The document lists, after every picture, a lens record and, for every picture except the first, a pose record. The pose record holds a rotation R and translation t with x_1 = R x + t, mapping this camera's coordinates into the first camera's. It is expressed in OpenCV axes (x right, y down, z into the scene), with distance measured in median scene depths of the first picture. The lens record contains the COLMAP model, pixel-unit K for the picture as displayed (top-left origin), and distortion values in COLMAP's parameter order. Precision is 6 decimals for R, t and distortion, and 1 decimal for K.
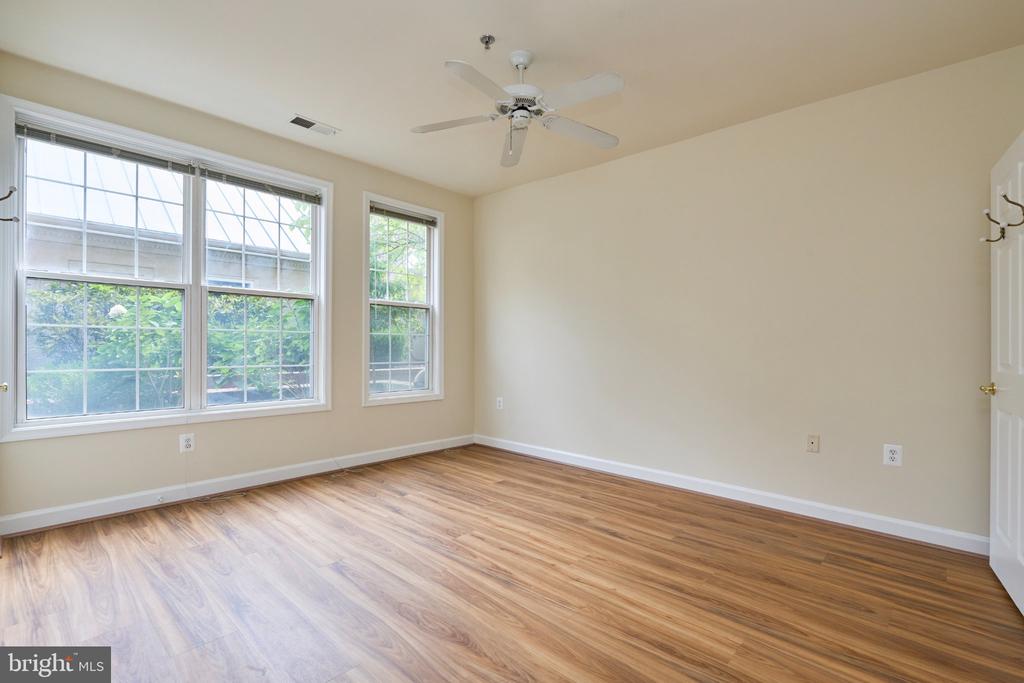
lens RADIAL K [[475.5, 0, 513.7], [0, 475.5, 343.0], [0, 0, 1]] dist [-0.017658, 0.004451]
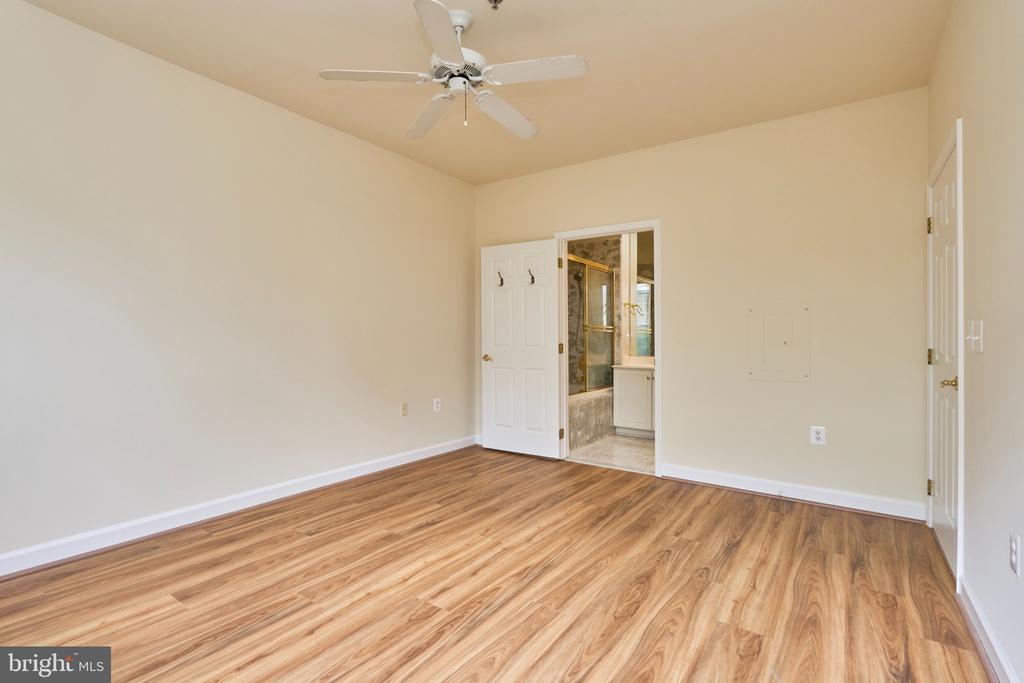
lens RADIAL K [[475.5, 0, 516.8], [0, 475.5, 335.6], [0, 0, 1]] dist [-0.017658, 0.004451]
pose [[-0.135872, -0.008783, 0.990687, -0.729029], [-0.008400, 0.999935, 0.007713, -0.009634], [-0.990691, -0.007274, -0.135937, 0.851145]]
